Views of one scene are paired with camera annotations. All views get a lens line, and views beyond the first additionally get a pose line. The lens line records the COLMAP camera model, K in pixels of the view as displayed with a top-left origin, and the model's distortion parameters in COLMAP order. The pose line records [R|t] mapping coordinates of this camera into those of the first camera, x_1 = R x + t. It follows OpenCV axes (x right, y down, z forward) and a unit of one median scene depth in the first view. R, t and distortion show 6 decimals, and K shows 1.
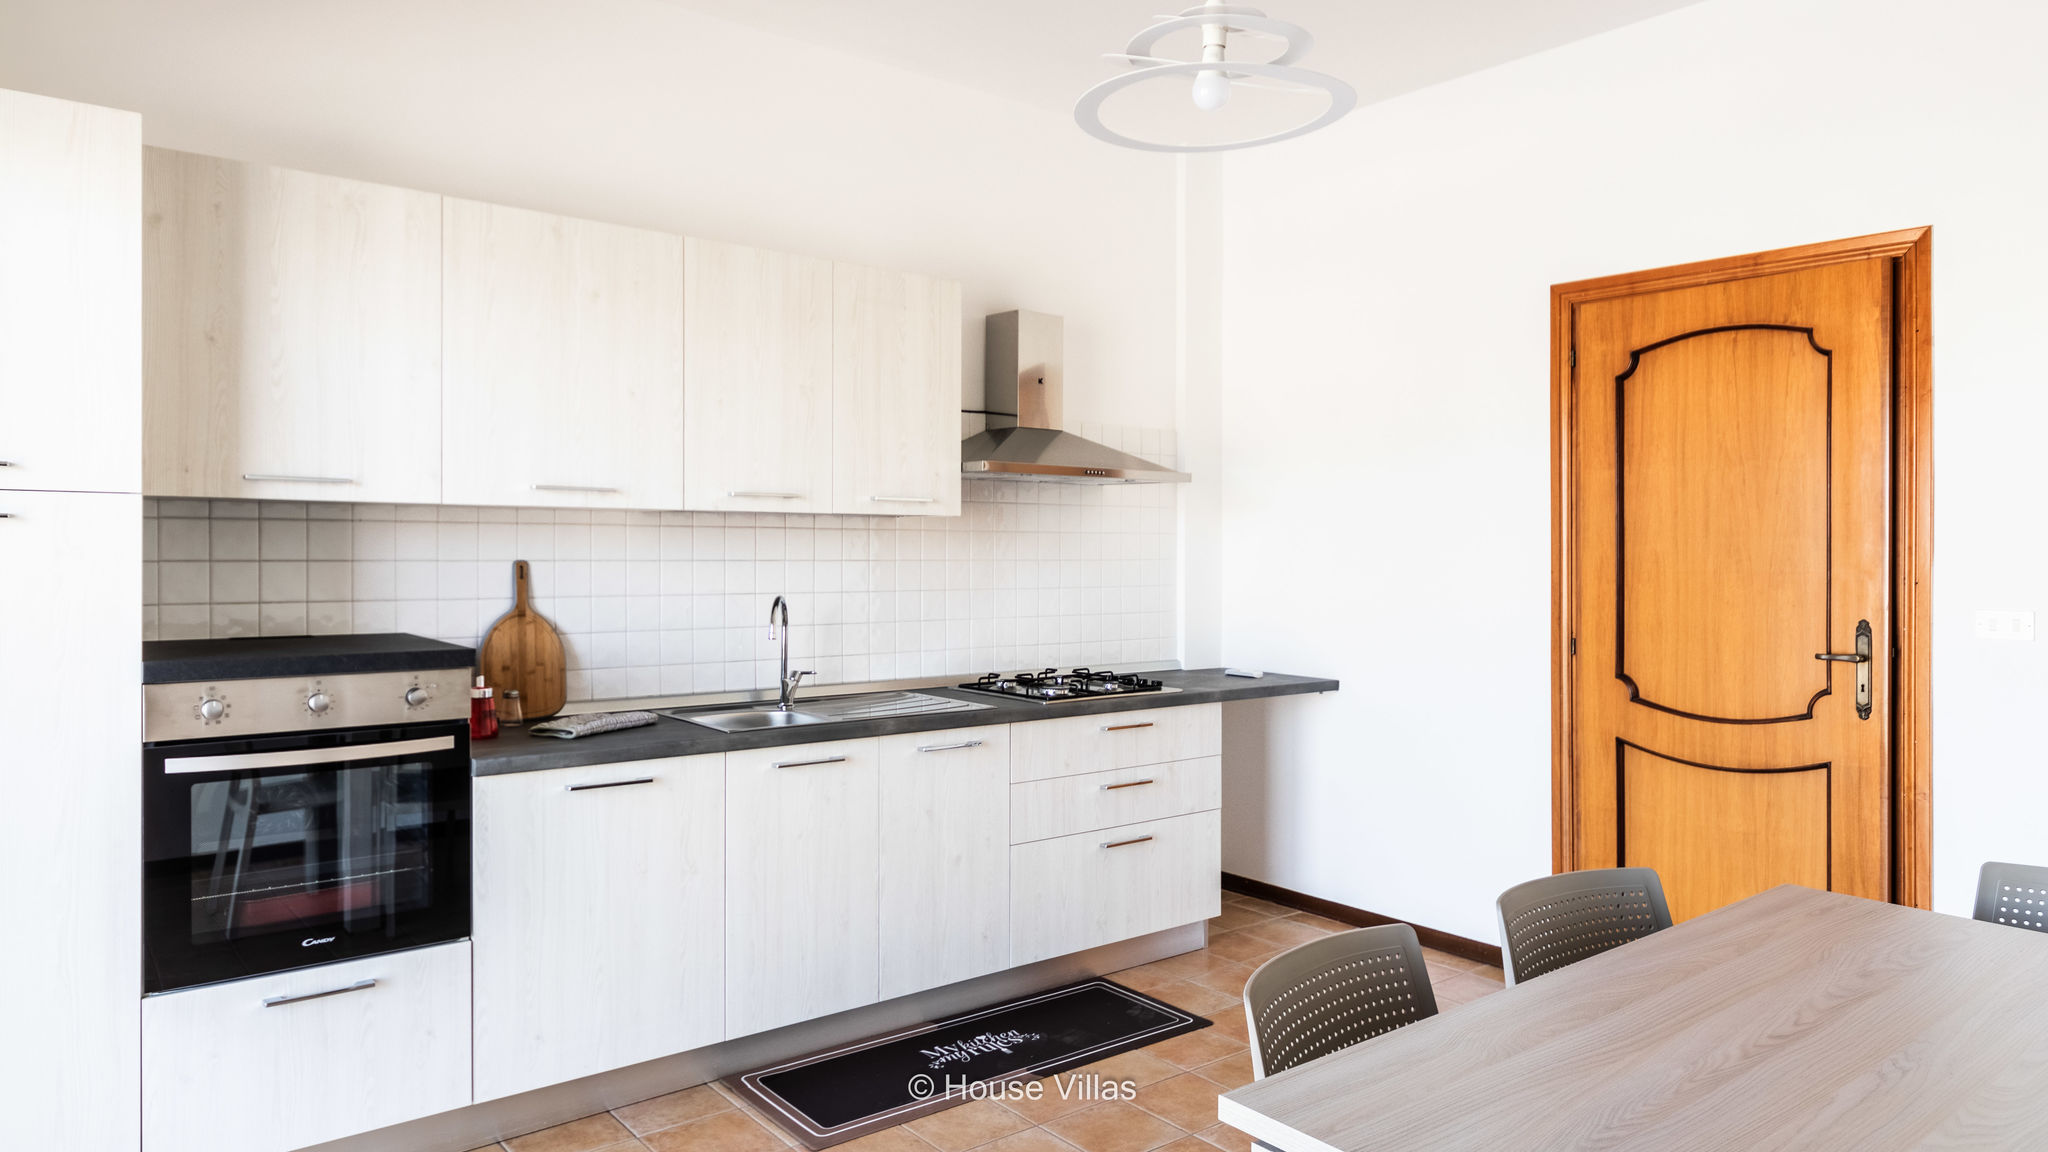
lens RADIAL K [[1281.3, 0, 951.3], [0, 1281.3, 549.3], [0, 0, 1]] dist [-0.025899, -0.000771]
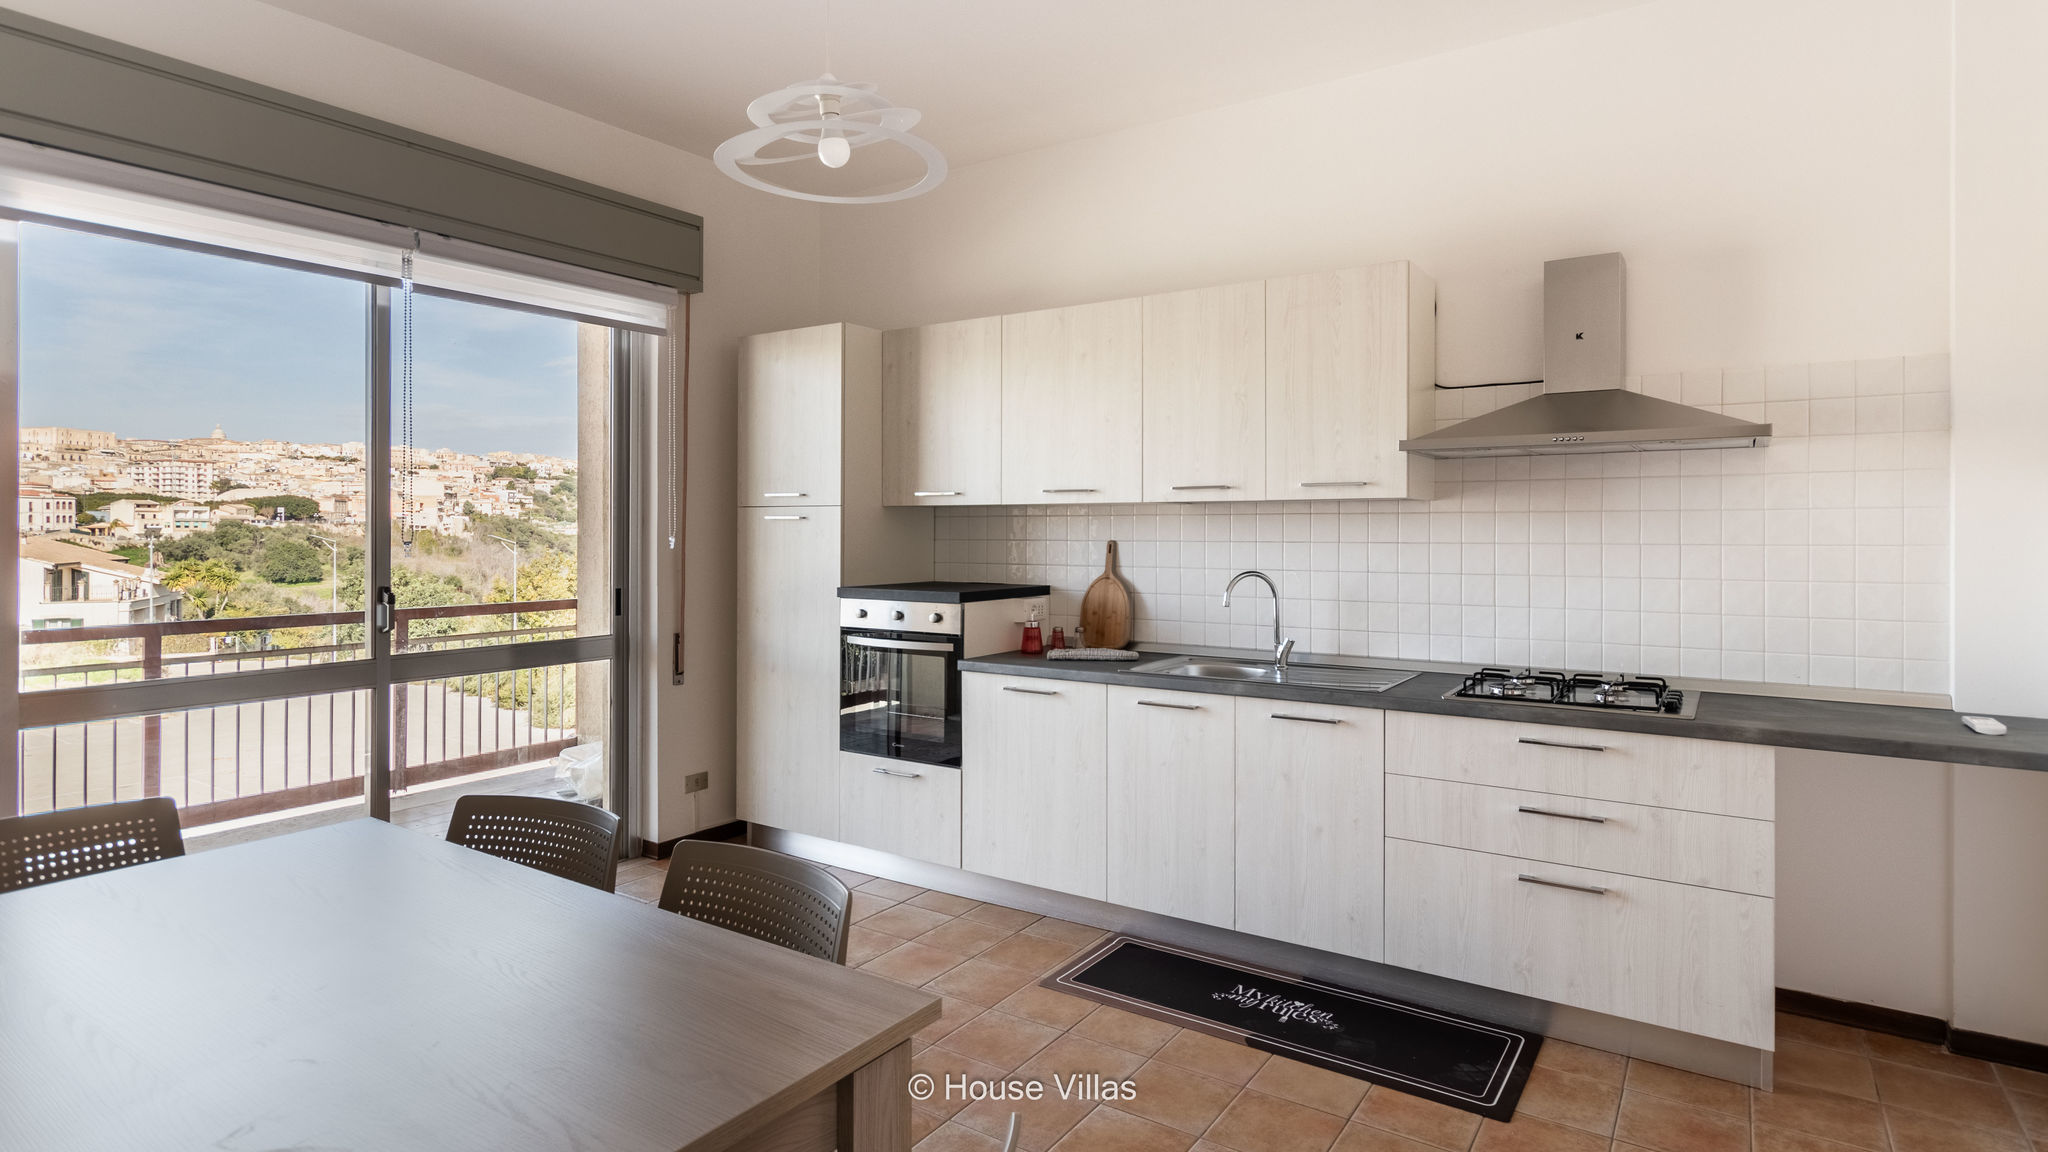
lens RADIAL K [[999.8, 0, 1015.3], [0, 999.8, 535.7], [0, 0, 1]] dist [-0.012428, 0.000579]
pose [[0.335756, -0.003663, -0.941942, 0.709259], [-0.001100, 0.999990, -0.004281, 0.008164], [0.941948, 0.002474, 0.335749, 0.515944]]
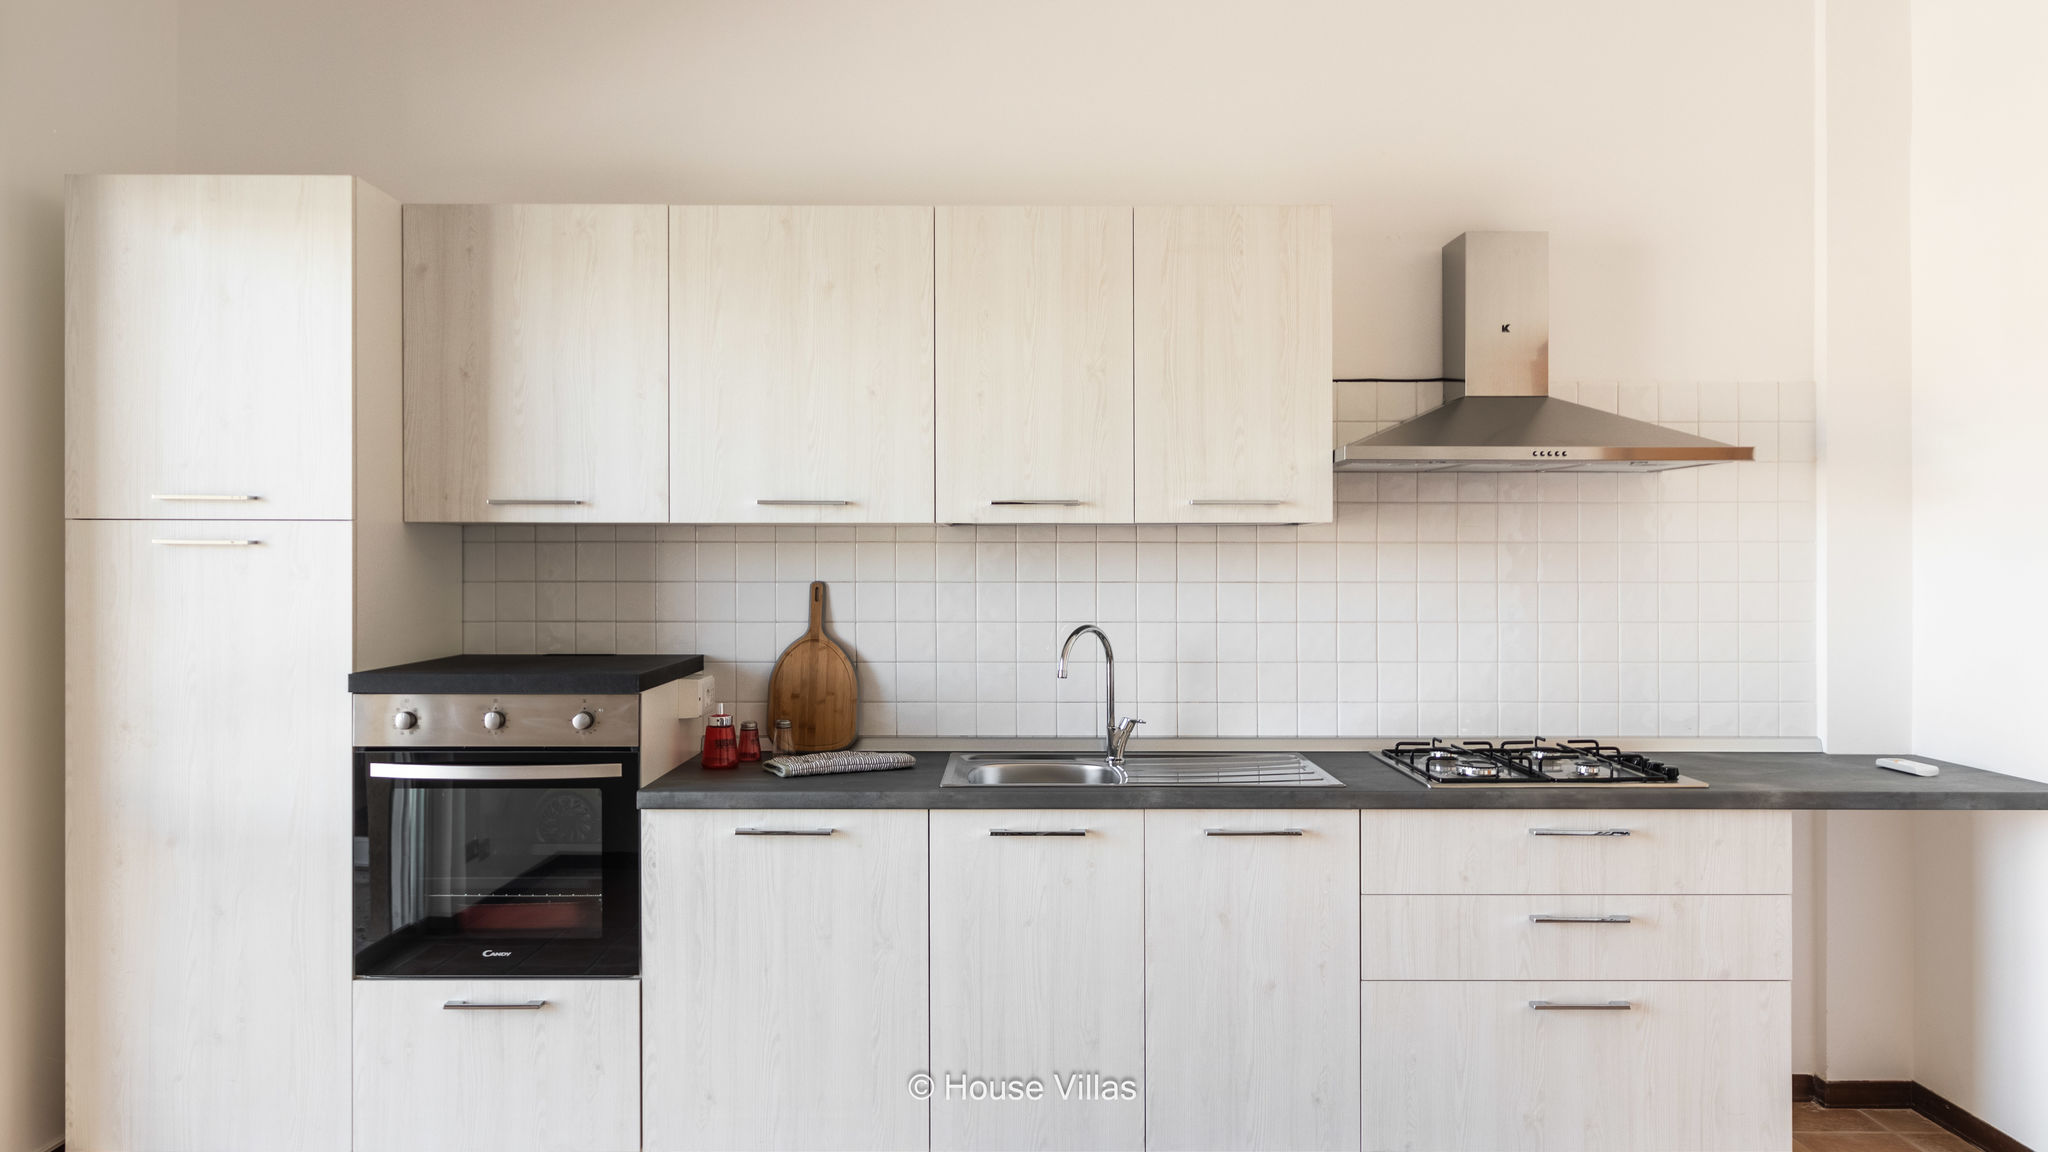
lens RADIAL K [[1349.9, 0, 970.6], [0, 1349.9, 567.9], [0, 0, 1]] dist [-0.016928, 0.001377]
pose [[0.791726, -0.004815, -0.610857, 0.357579], [0.003985, 0.999988, -0.002717, 0.001820], [0.610863, -0.000283, 0.791736, 0.288210]]
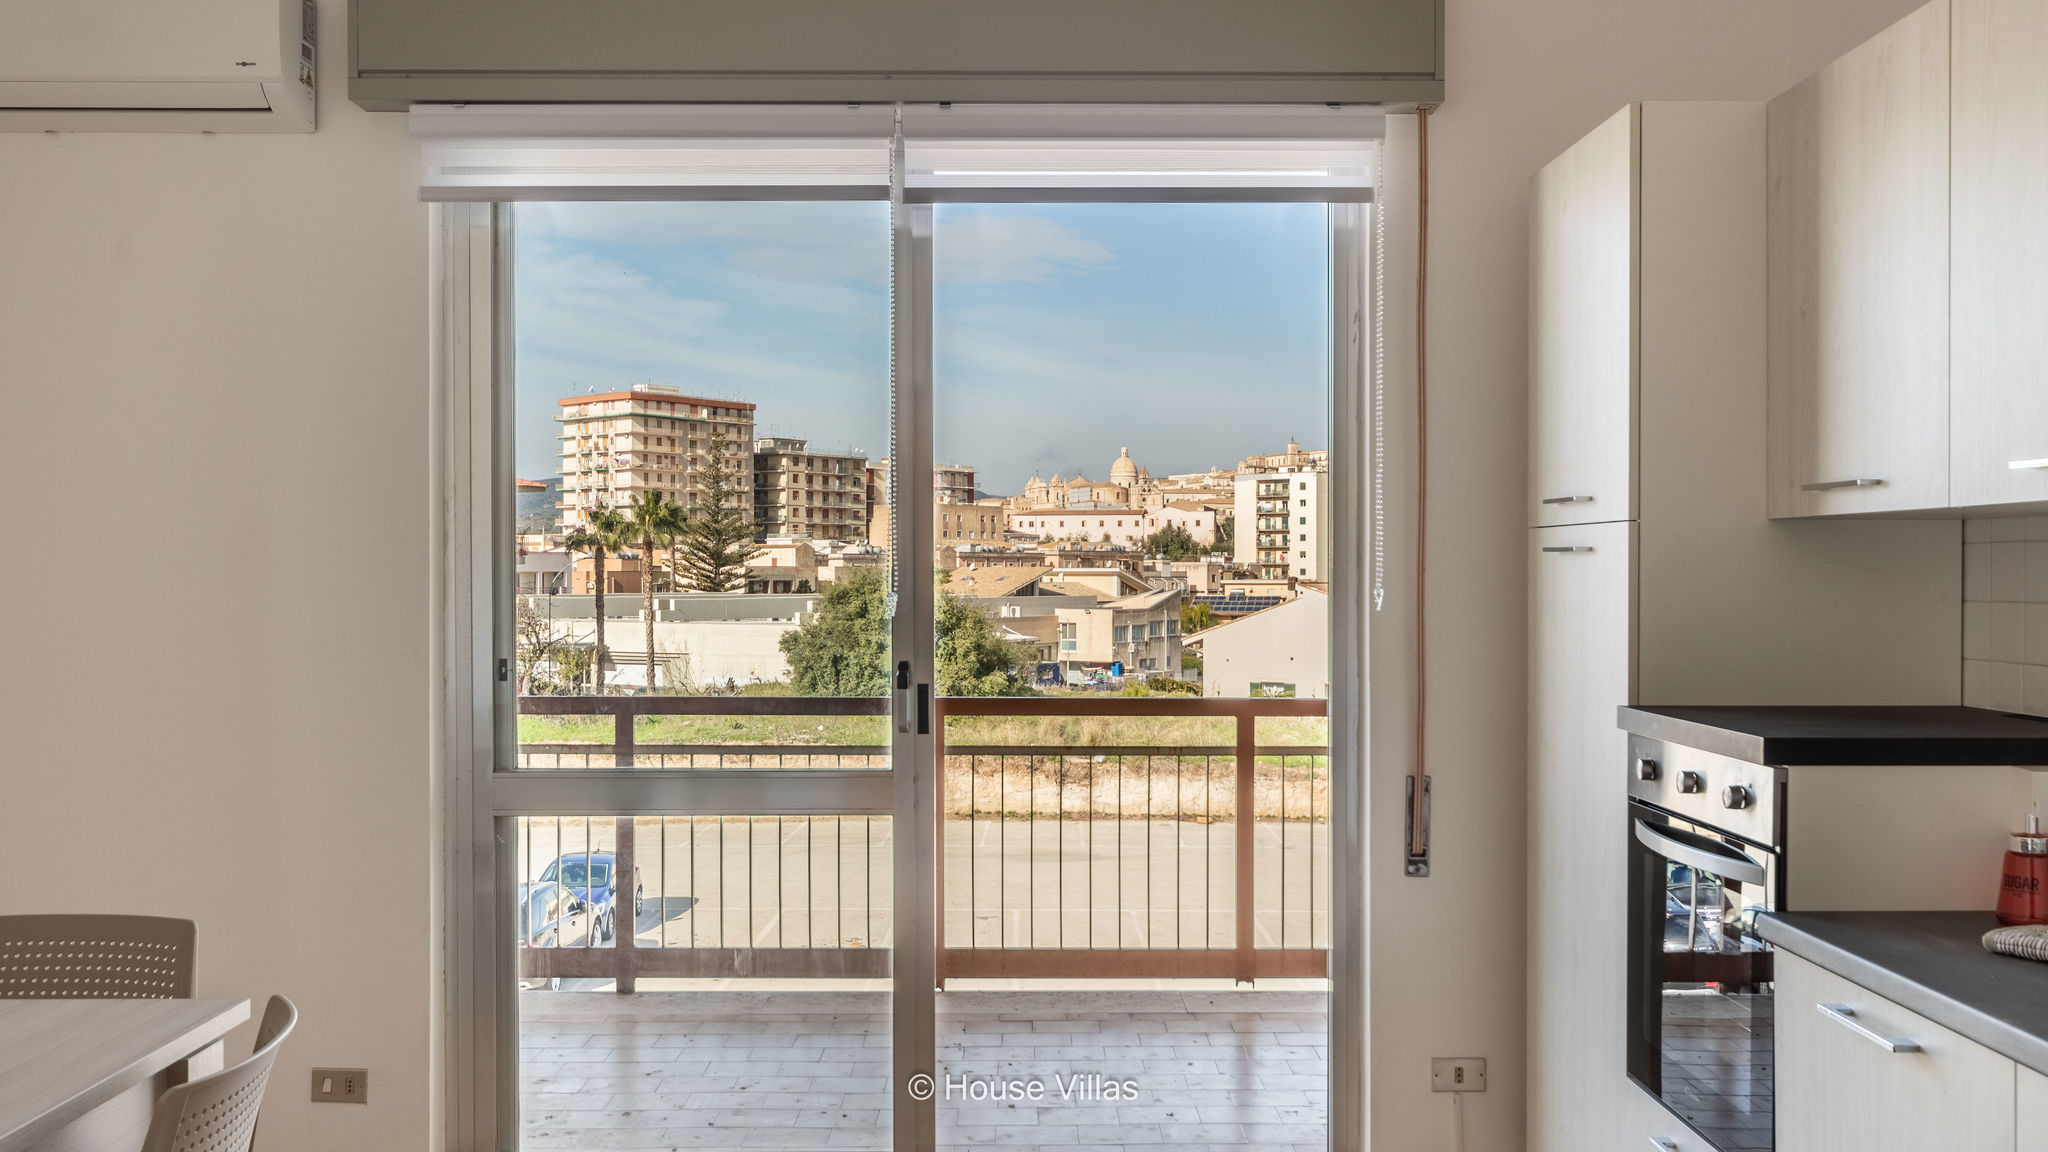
lens RADIAL K [[1680.3, 0, 1024.0], [0, 1680.3, 576.0], [0, 0, 1]] dist [-0.099390, -0.000902]
pose [[-0.572175, -0.007733, -0.820095, 0.406508], [-0.009015, 0.999954, -0.003139, 0.002413], [0.820082, 0.005597, -0.572219, 0.943778]]
